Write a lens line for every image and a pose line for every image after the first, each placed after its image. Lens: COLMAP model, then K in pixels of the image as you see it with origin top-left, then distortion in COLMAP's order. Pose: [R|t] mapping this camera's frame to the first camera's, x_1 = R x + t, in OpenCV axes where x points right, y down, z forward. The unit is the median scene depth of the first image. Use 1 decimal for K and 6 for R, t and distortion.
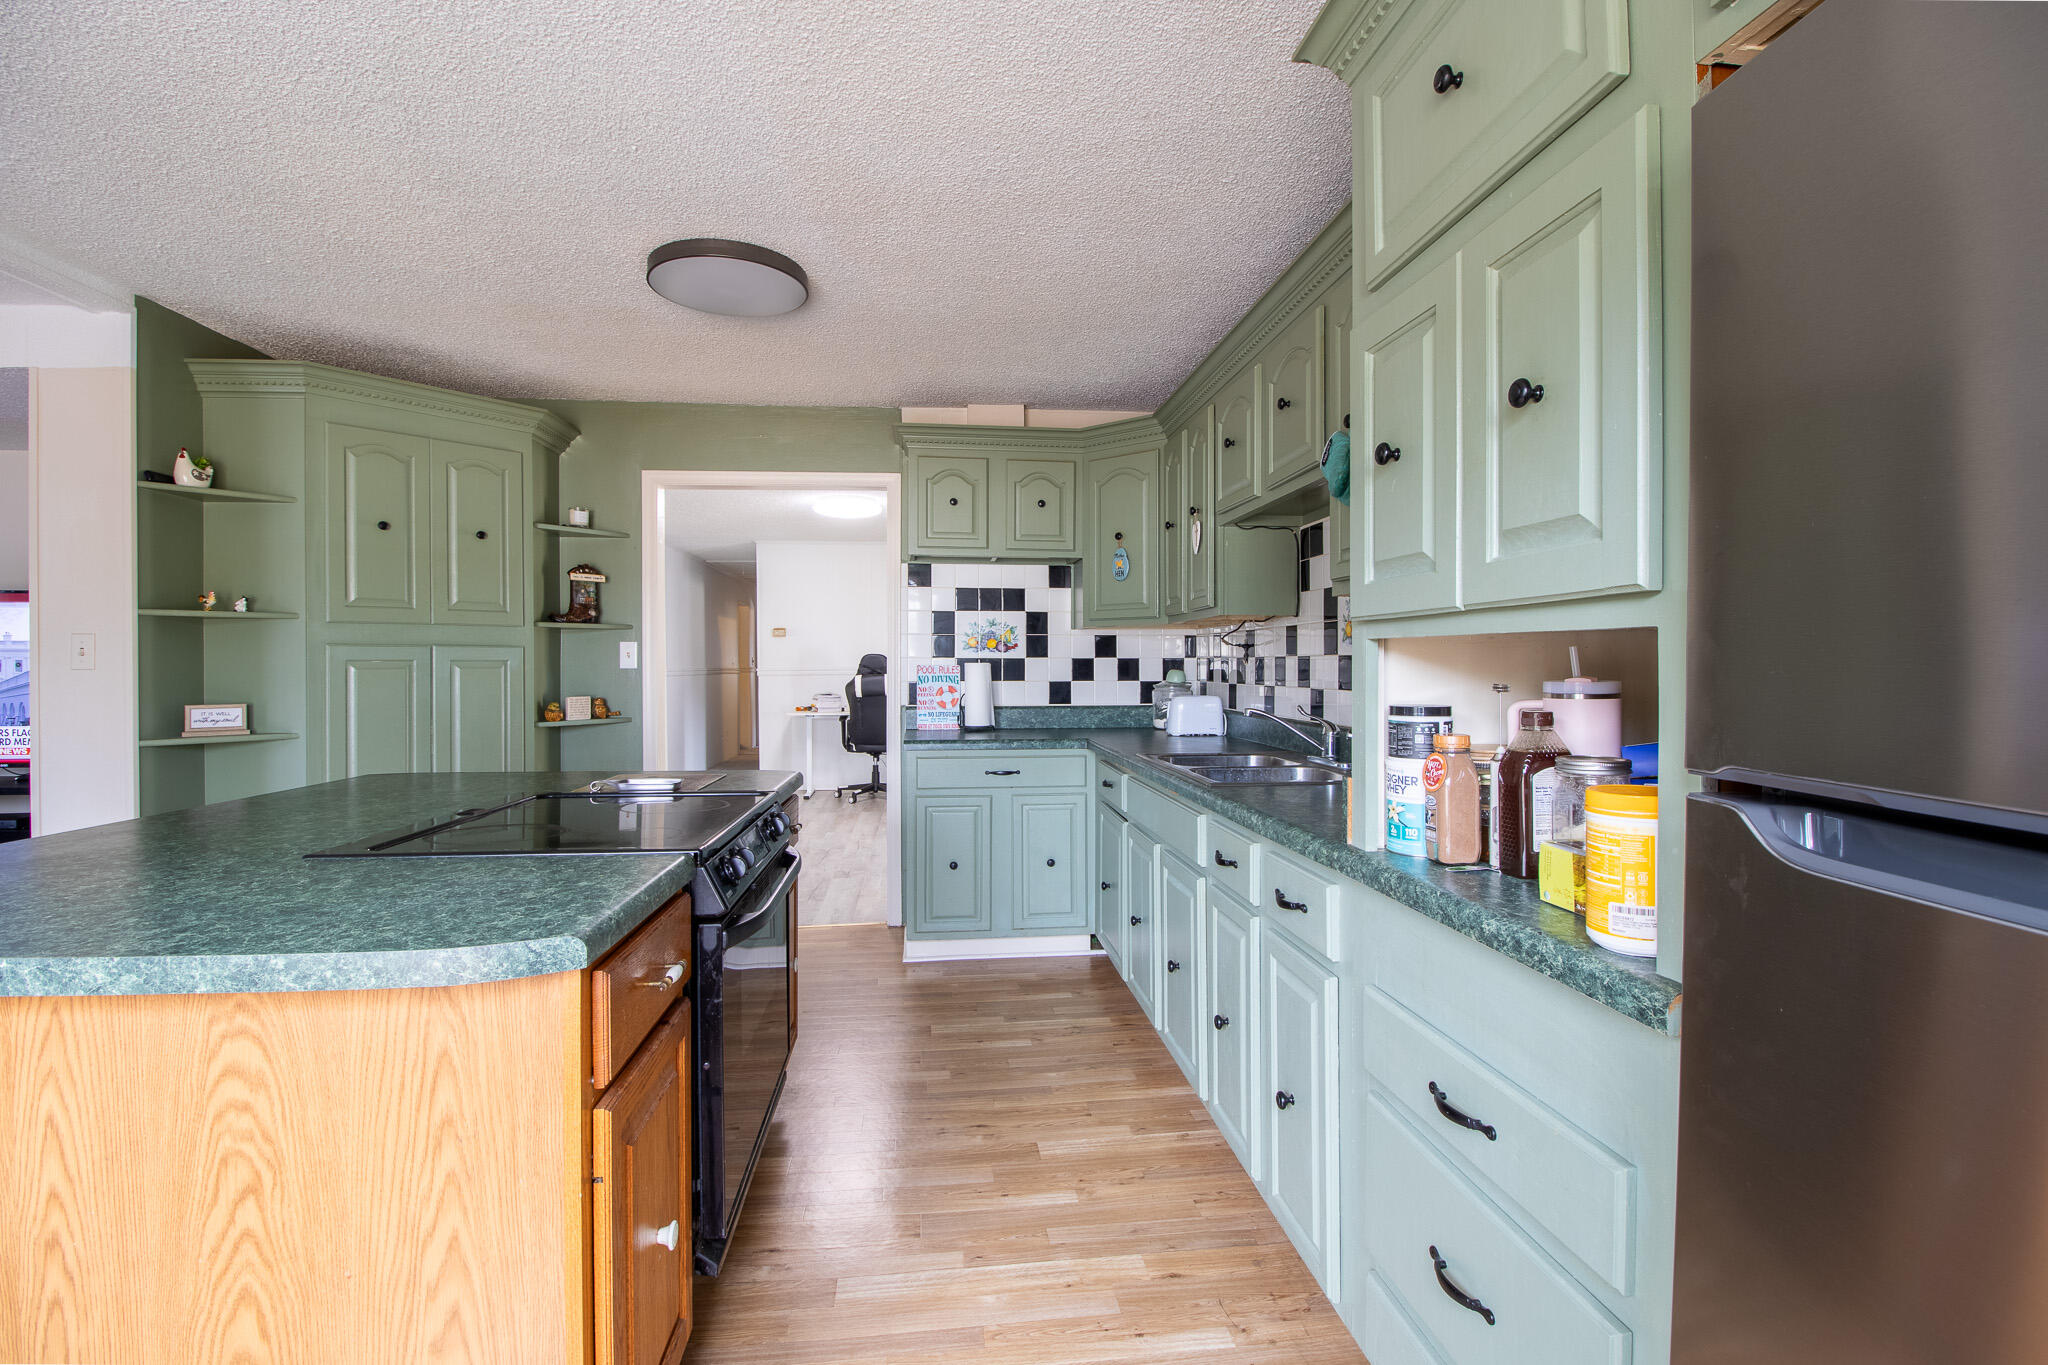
lens RADIAL K [[949.6, 0, 1028.4], [0, 949.6, 676.0], [0, 0, 1]] dist [-0.010142, -0.006775]
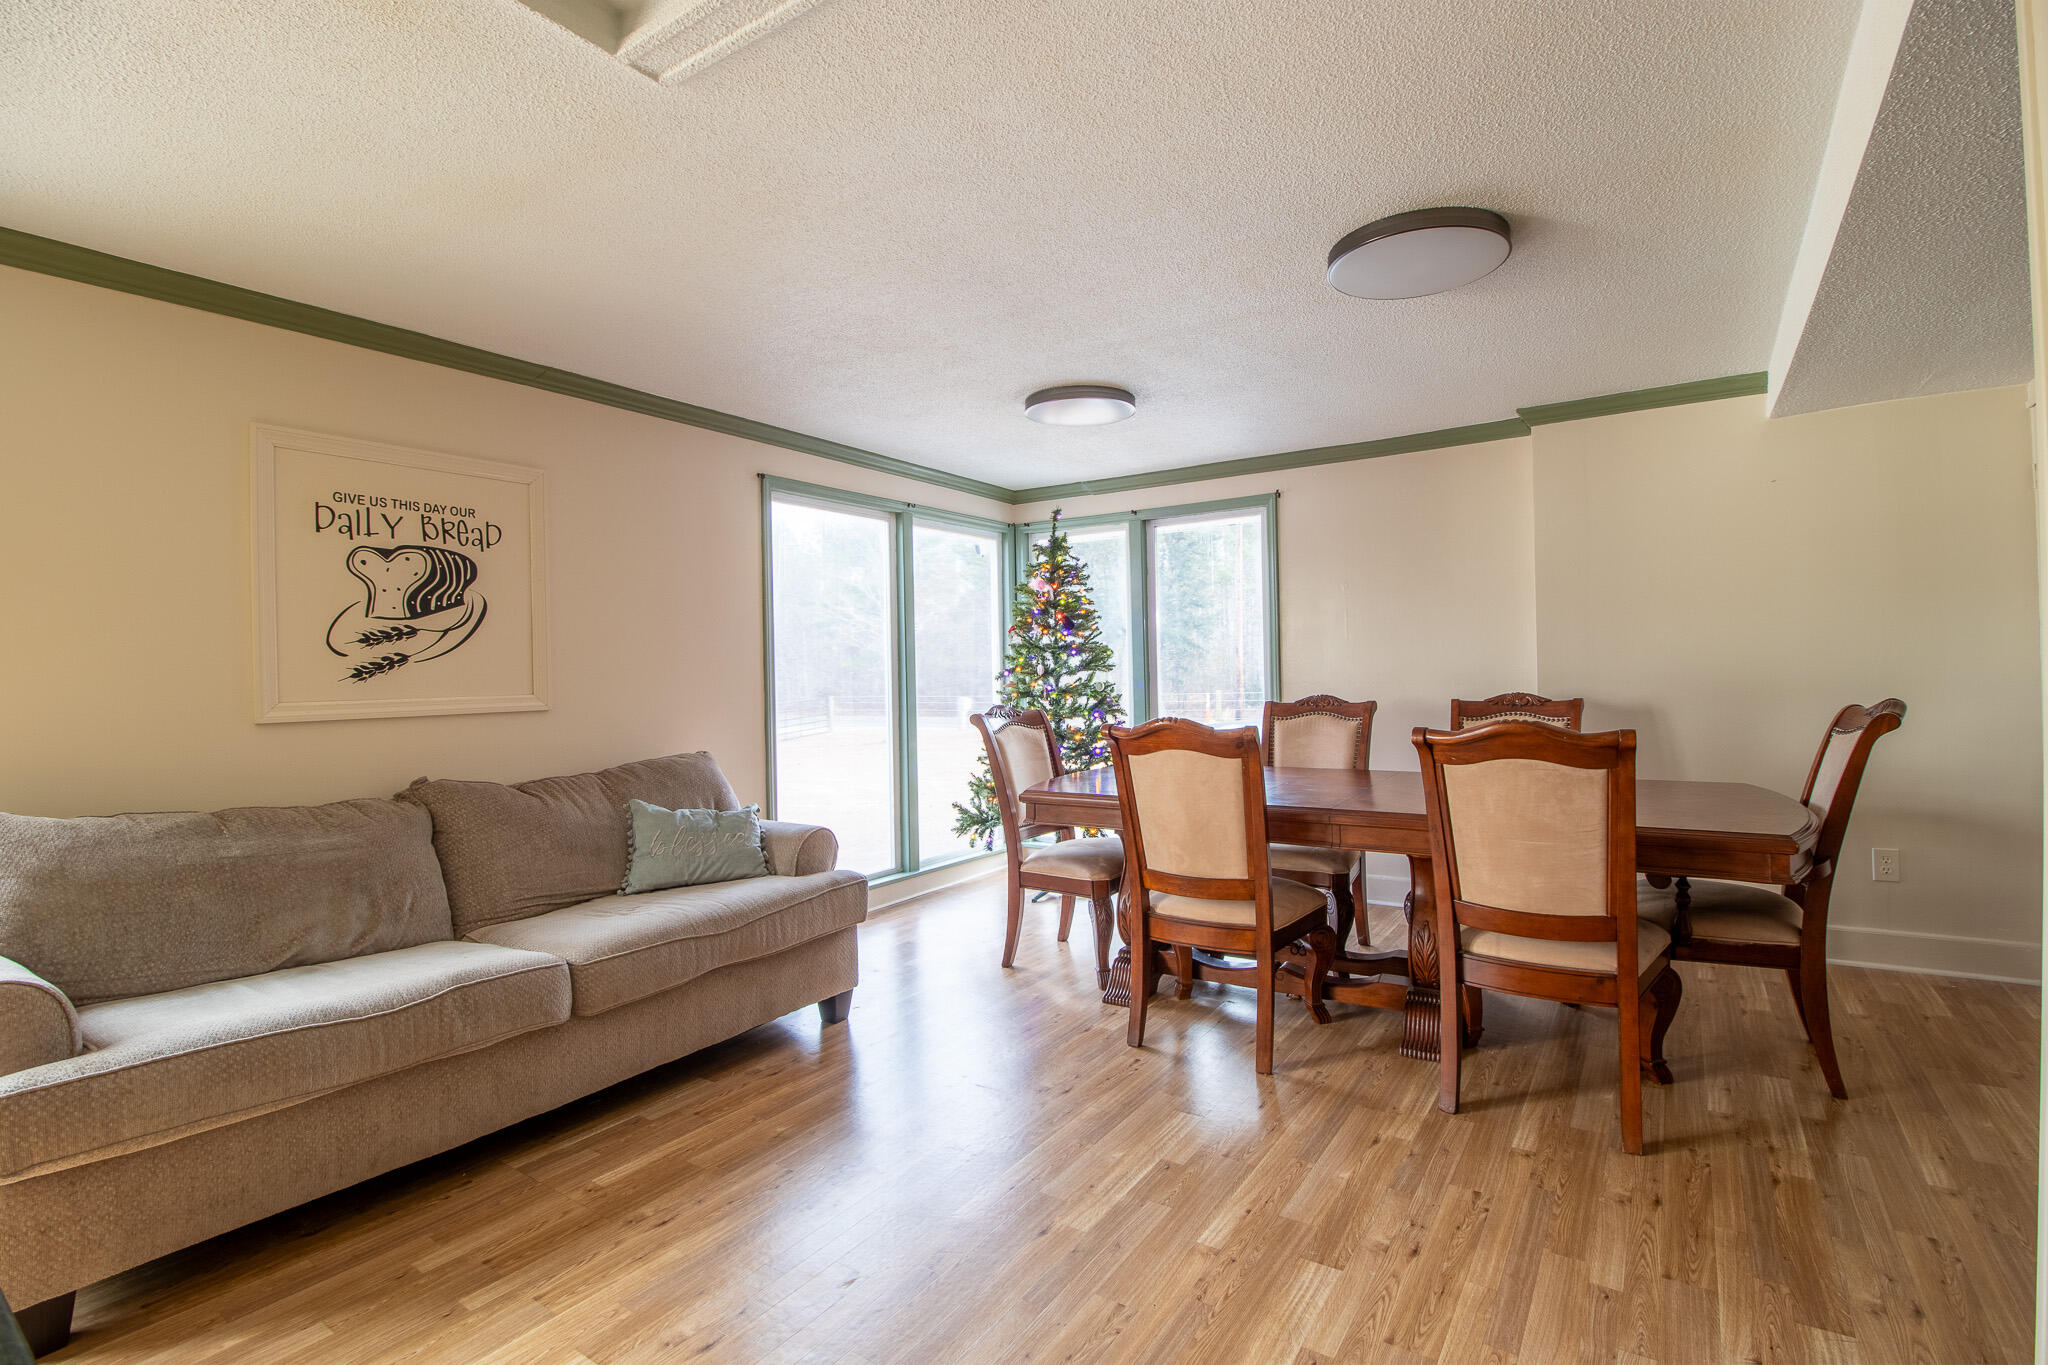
lens RADIAL K [[949.6, 0, 1042.2], [0, 949.6, 684.9], [0, 0, 1]] dist [-0.010142, -0.006775]
pose [[-0.642464, 0.021233, -0.766022, 0.744241], [0.011753, 0.999771, 0.017855, 0.007791], [0.766226, 0.002468, -0.642566, 1.322831]]
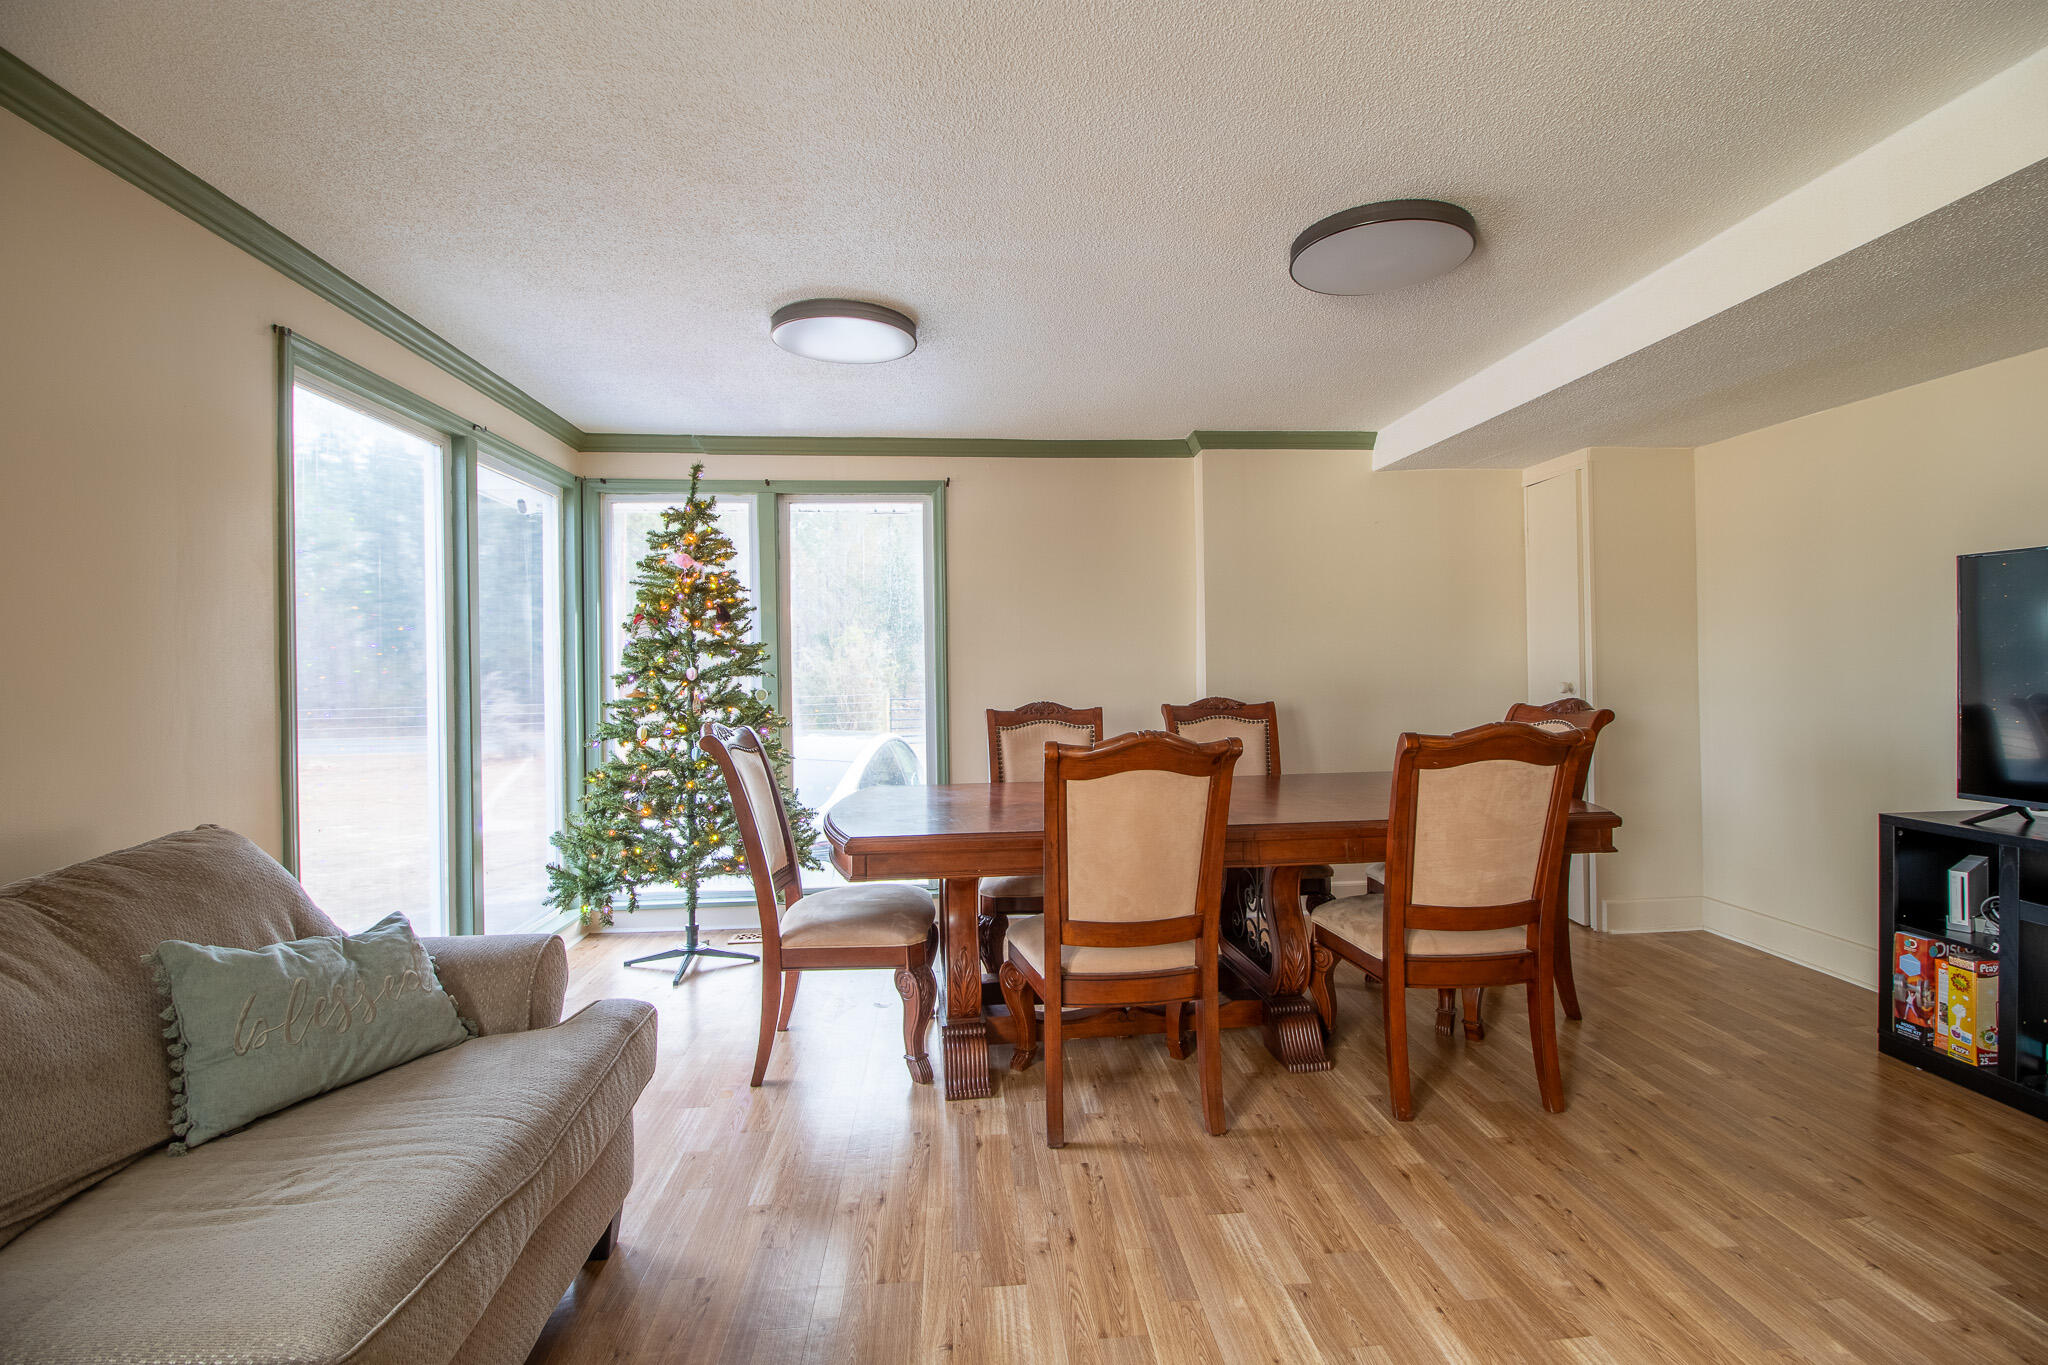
lens RADIAL K [[949.6, 0, 1032.9], [0, 949.6, 667.1], [0, 0, 1]] dist [-0.010142, -0.006775]
pose [[-0.022342, -0.000705, -0.999750, 0.710297], [0.005341, 0.999985, -0.000824, 0.005483], [0.999736, -0.005358, -0.022338, 0.620815]]
